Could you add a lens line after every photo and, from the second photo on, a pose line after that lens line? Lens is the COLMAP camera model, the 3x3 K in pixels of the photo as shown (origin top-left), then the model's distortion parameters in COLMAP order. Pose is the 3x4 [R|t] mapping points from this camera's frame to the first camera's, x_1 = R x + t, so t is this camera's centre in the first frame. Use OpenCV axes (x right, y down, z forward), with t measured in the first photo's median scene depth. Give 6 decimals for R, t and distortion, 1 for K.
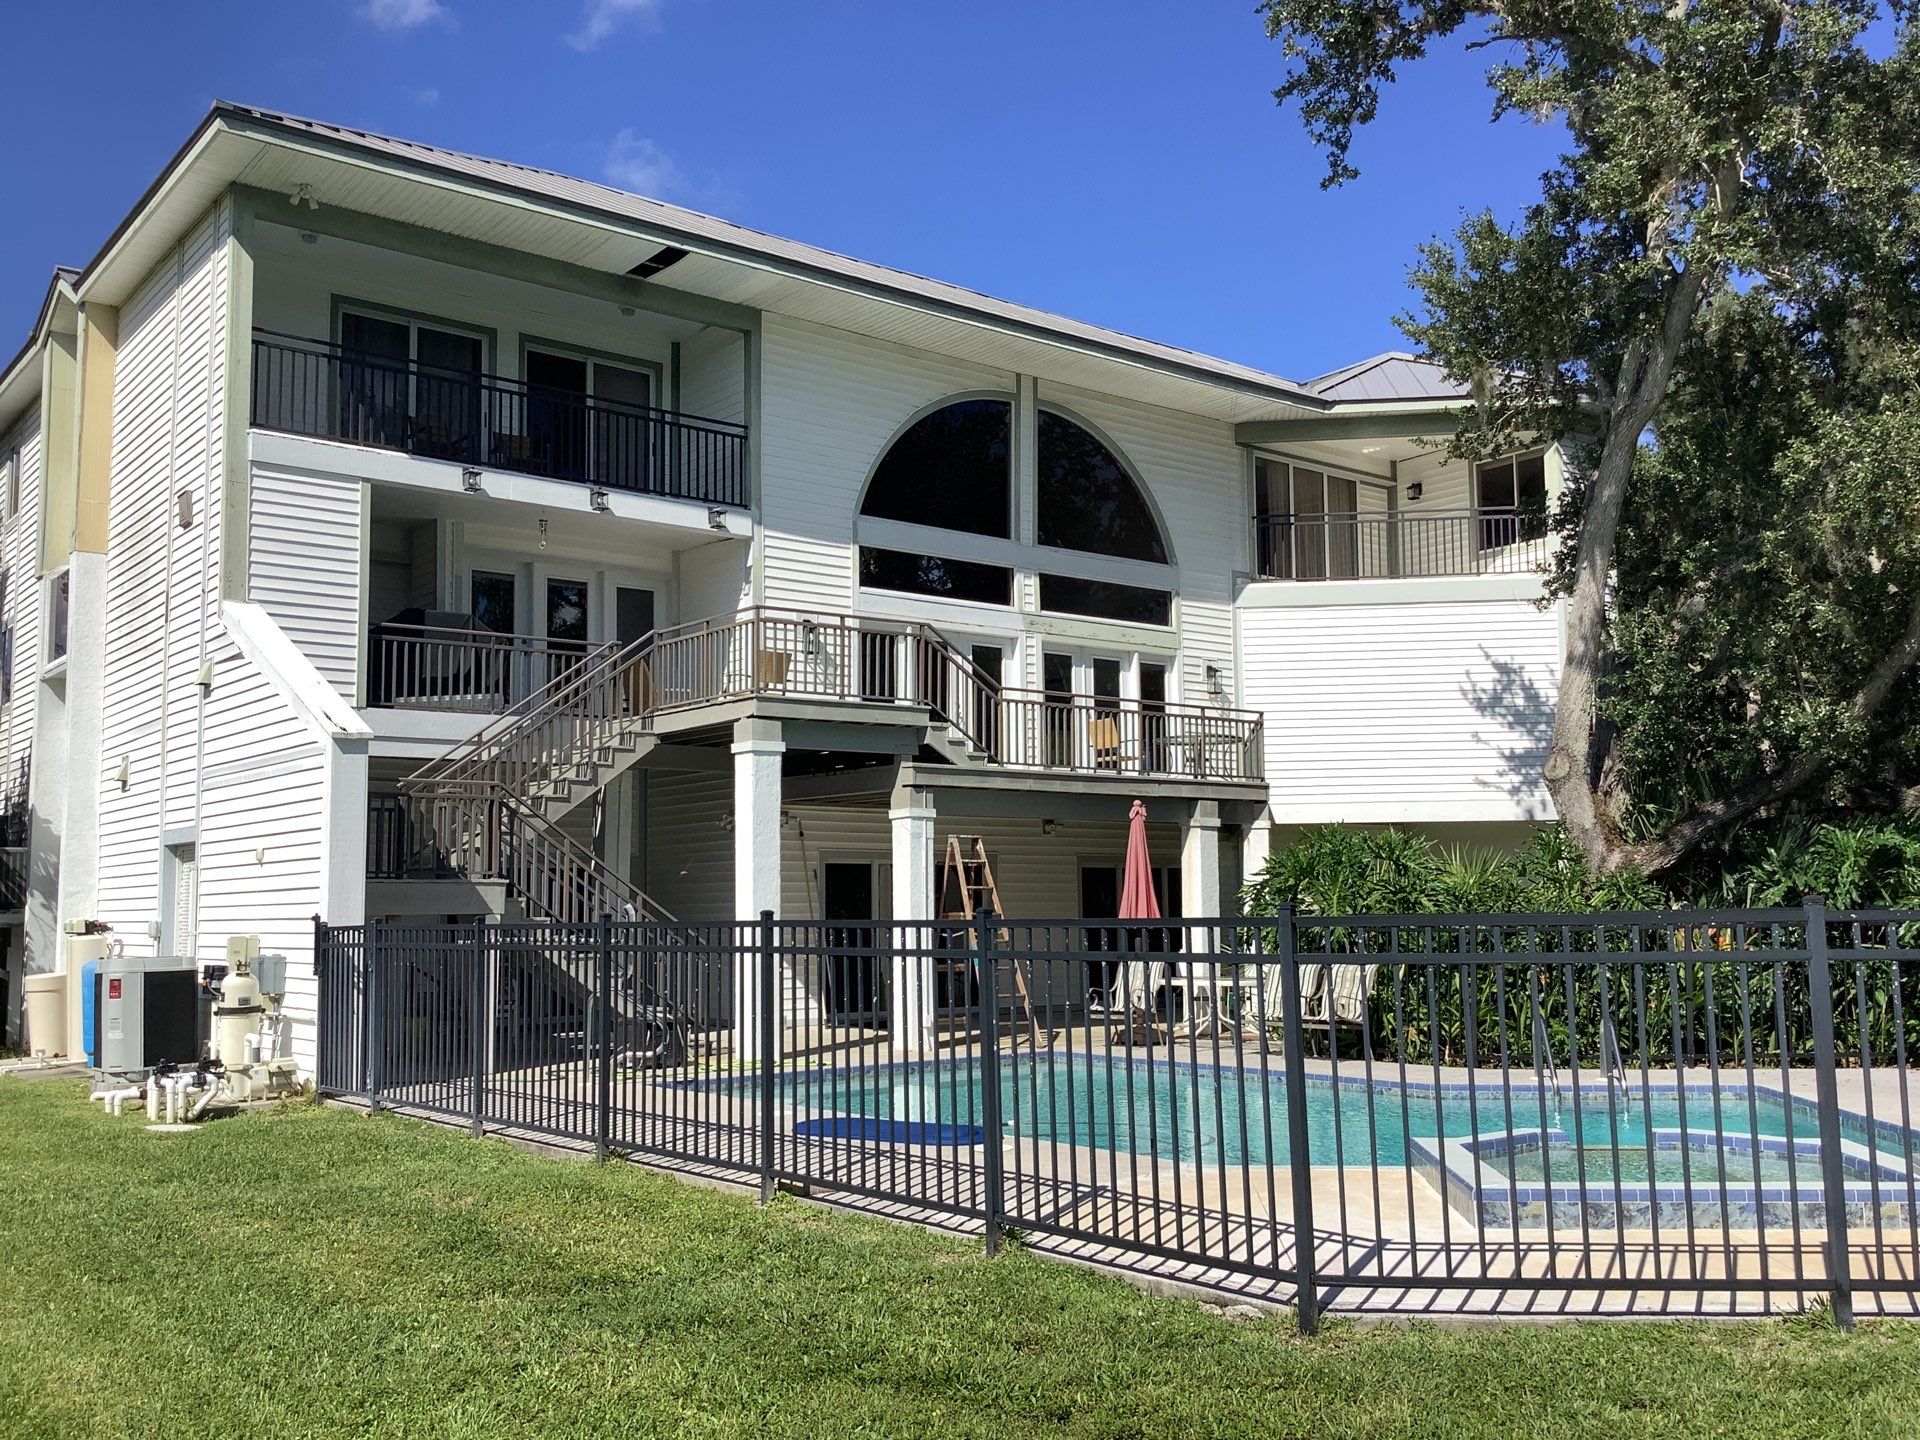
lens RADIAL K [[1730.4, 0, 960.0], [0, 1730.4, 720.0], [0, 0, 1]] dist [0.009374, 0.010257]
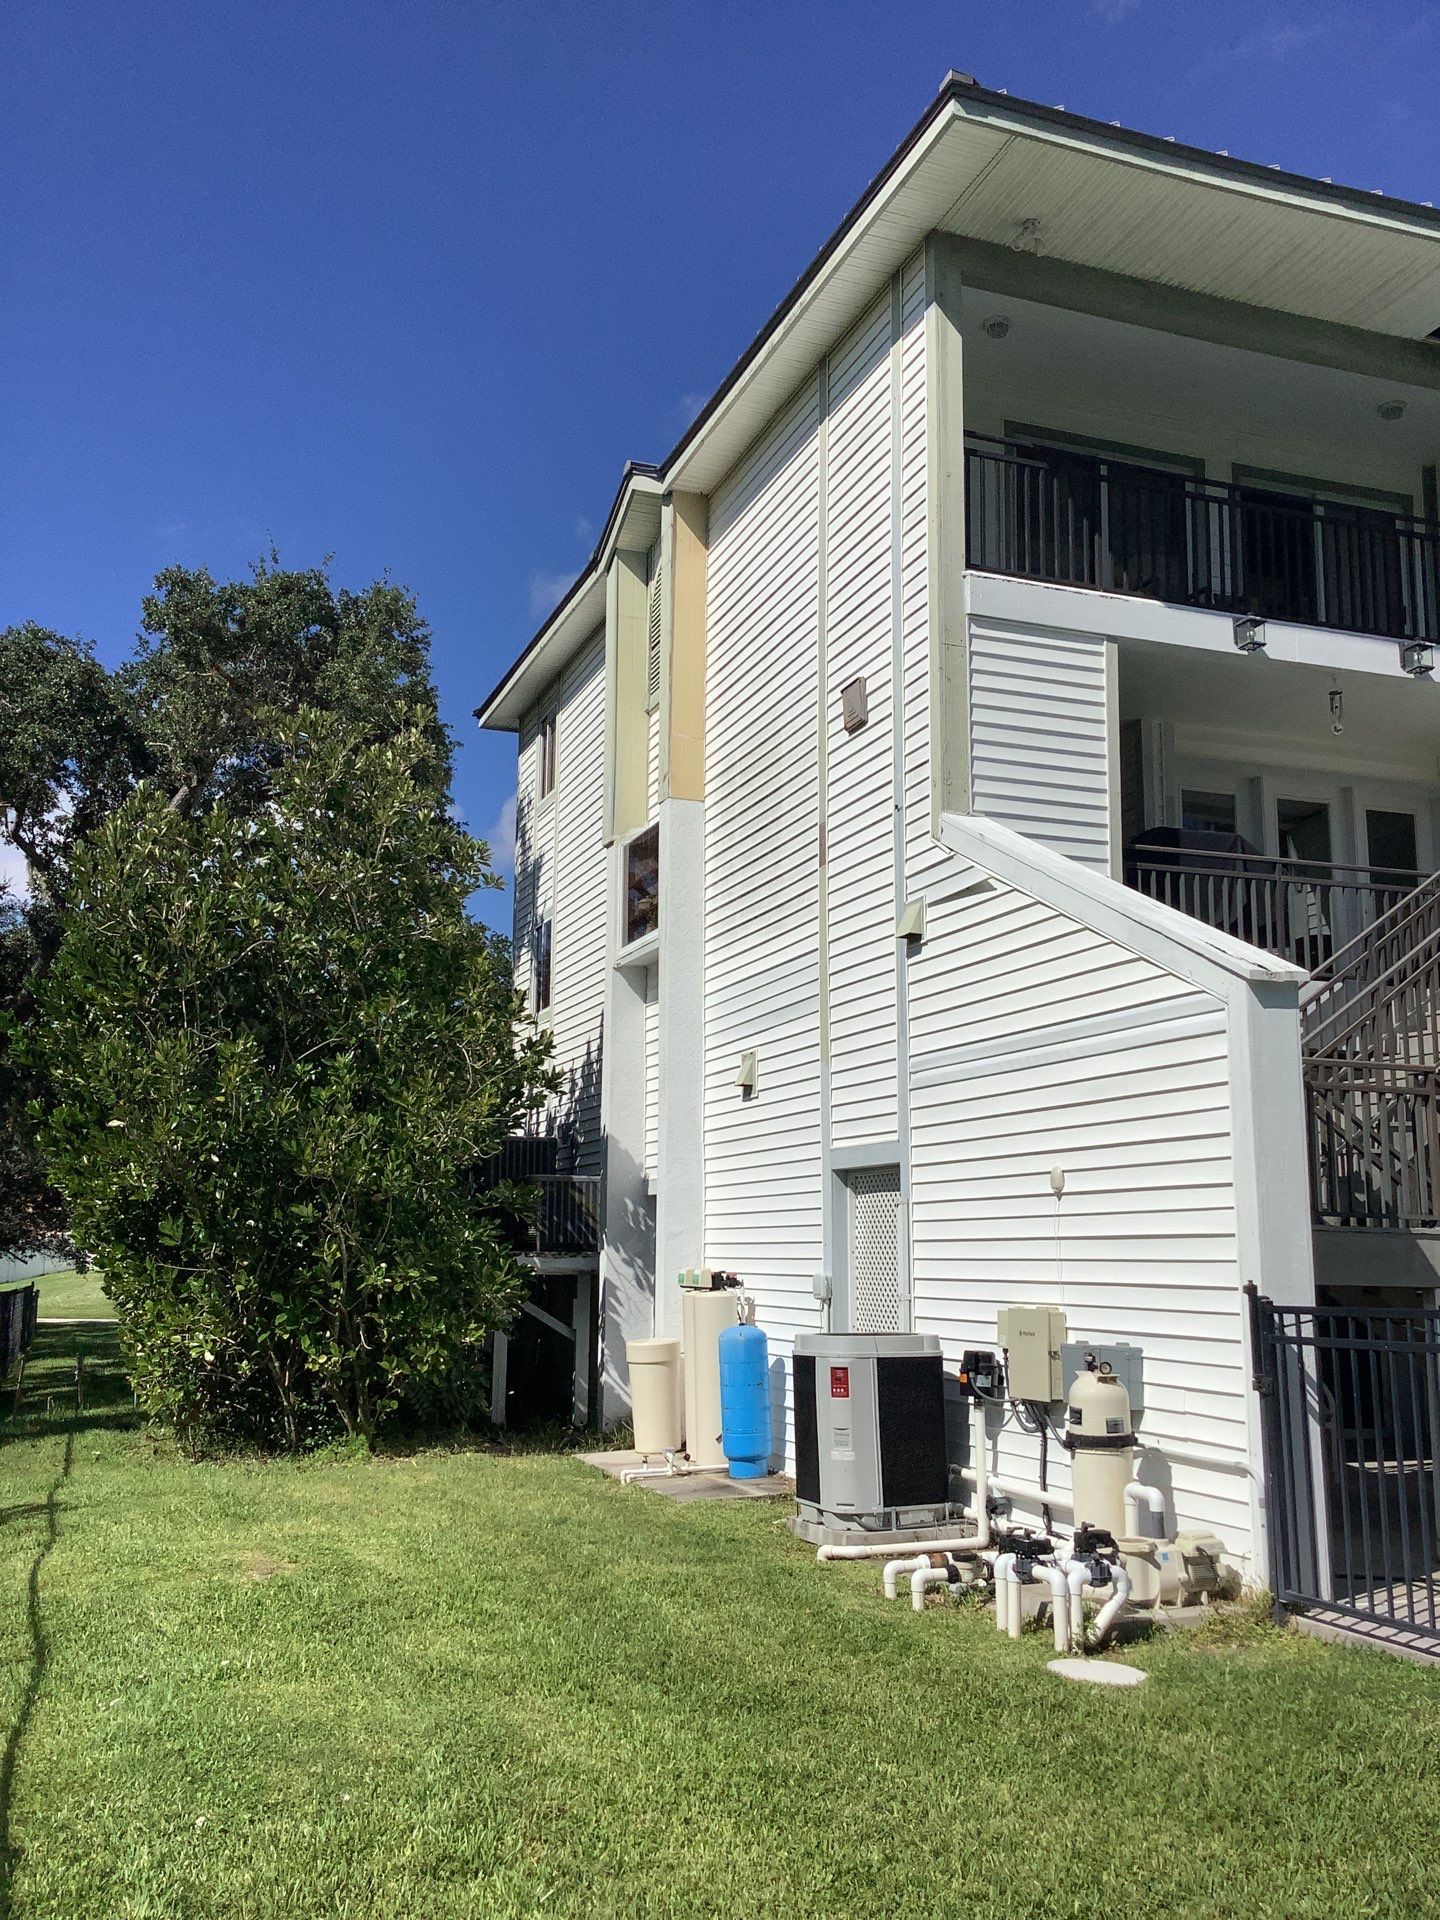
lens RADIAL K [[1707.7, 0, 720.0], [0, 1707.7, 960.0], [0, 0, 1]] dist [0.114447, -0.204473]
pose [[0.950205, -0.034626, -0.309695, -0.285938], [0.015385, 0.997808, -0.064357, 0.030964], [0.311245, 0.056387, 0.948655, 0.311853]]
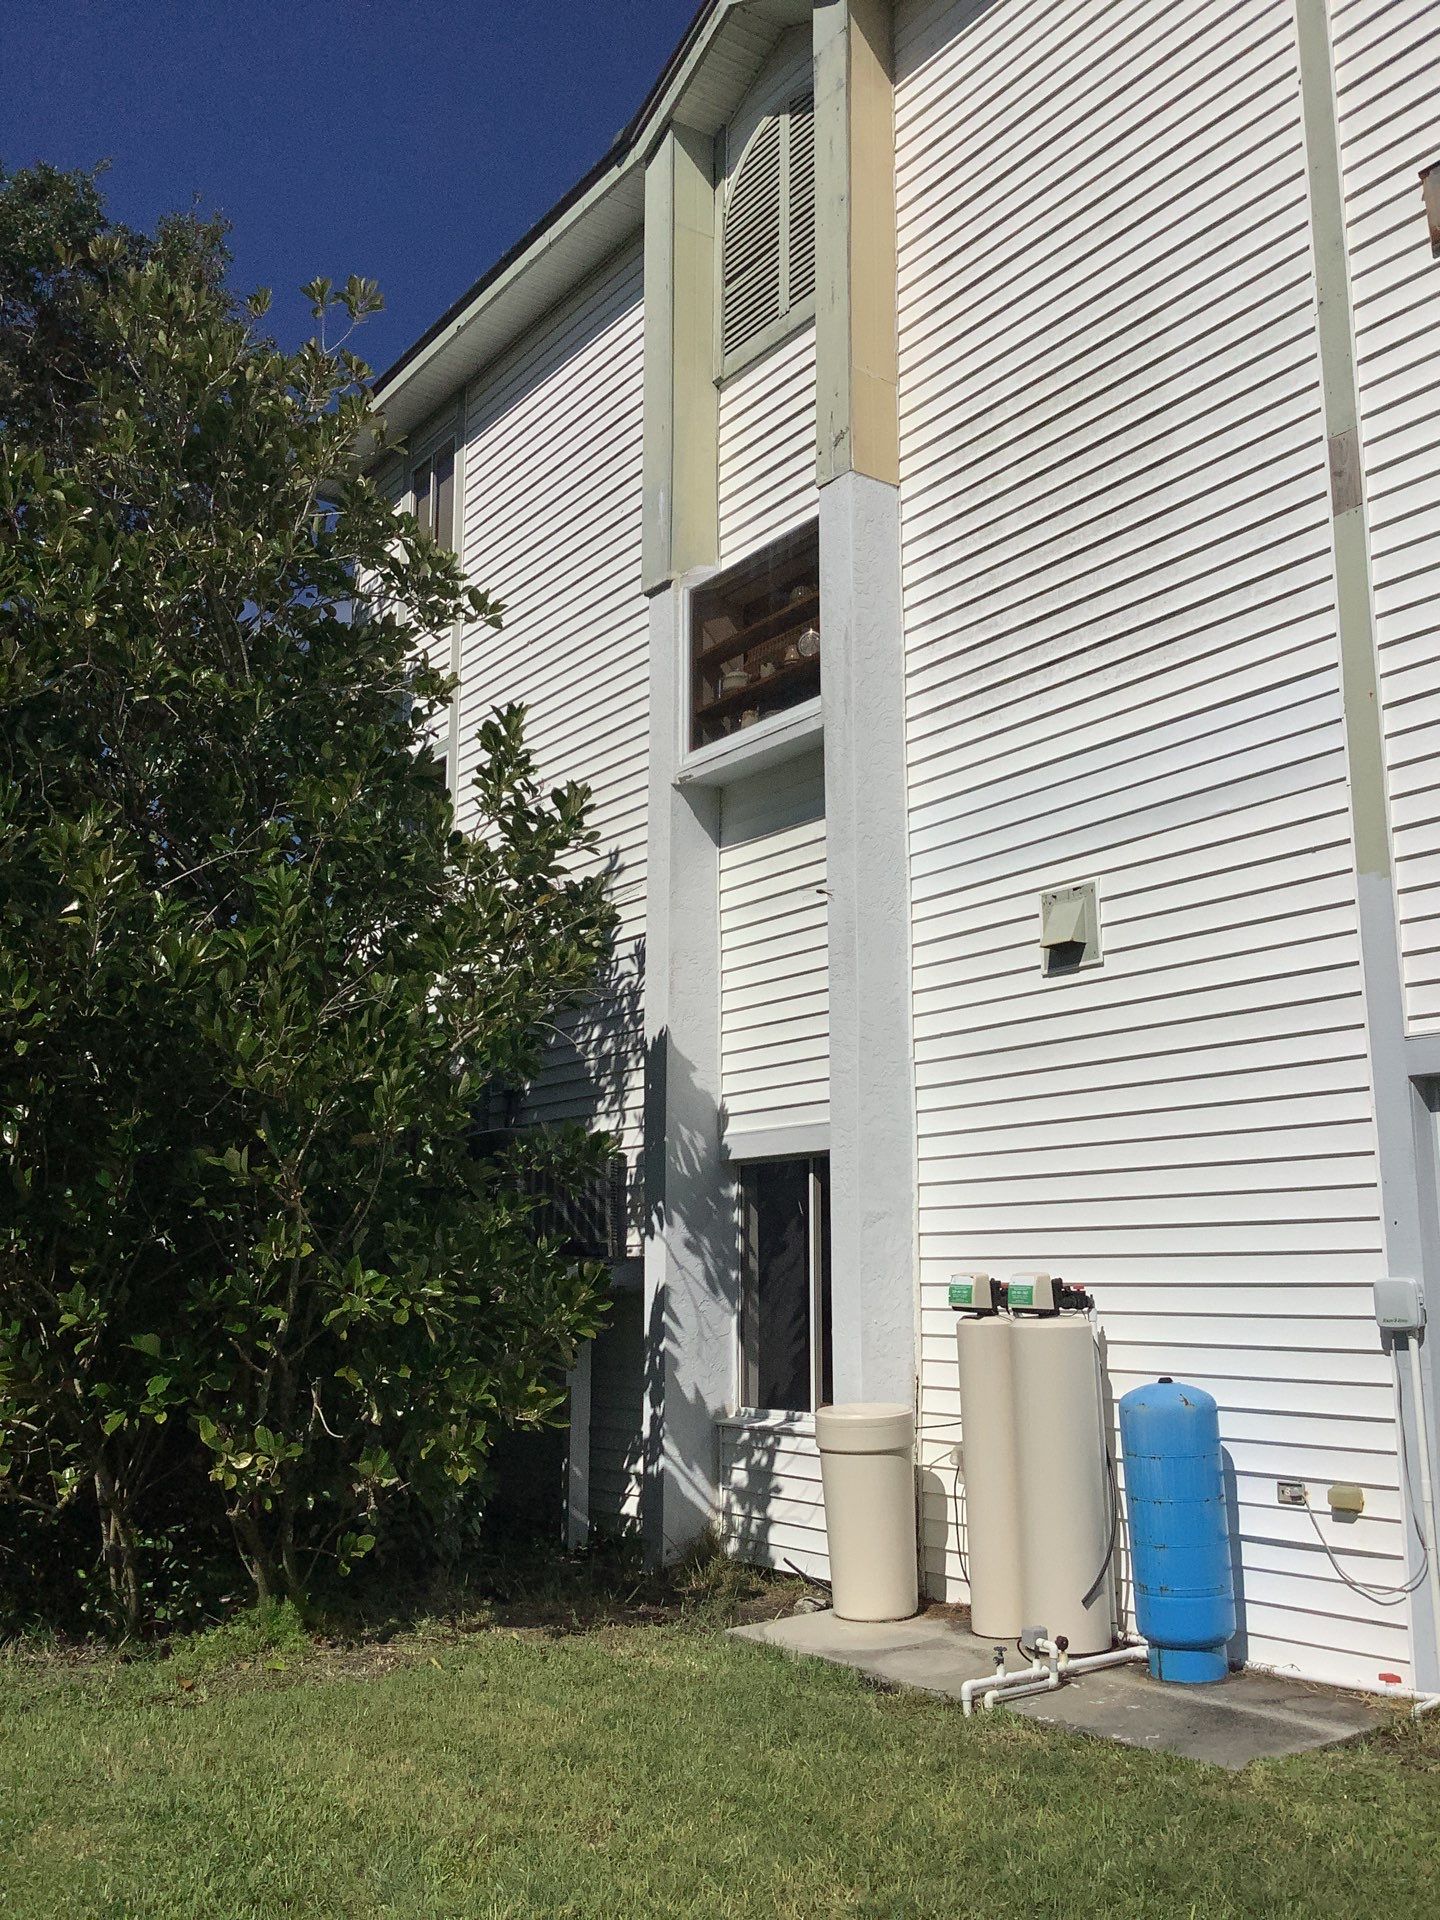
lens RADIAL K [[1707.7, 0, 720.0], [0, 1707.7, 960.0], [0, 0, 1]] dist [0.114447, -0.204473]
pose [[0.998680, 0.000121, -0.051354, -0.600037], [-0.004208, 0.996828, -0.079470, 0.079106], [0.051182, 0.079581, 0.995514, 0.636470]]
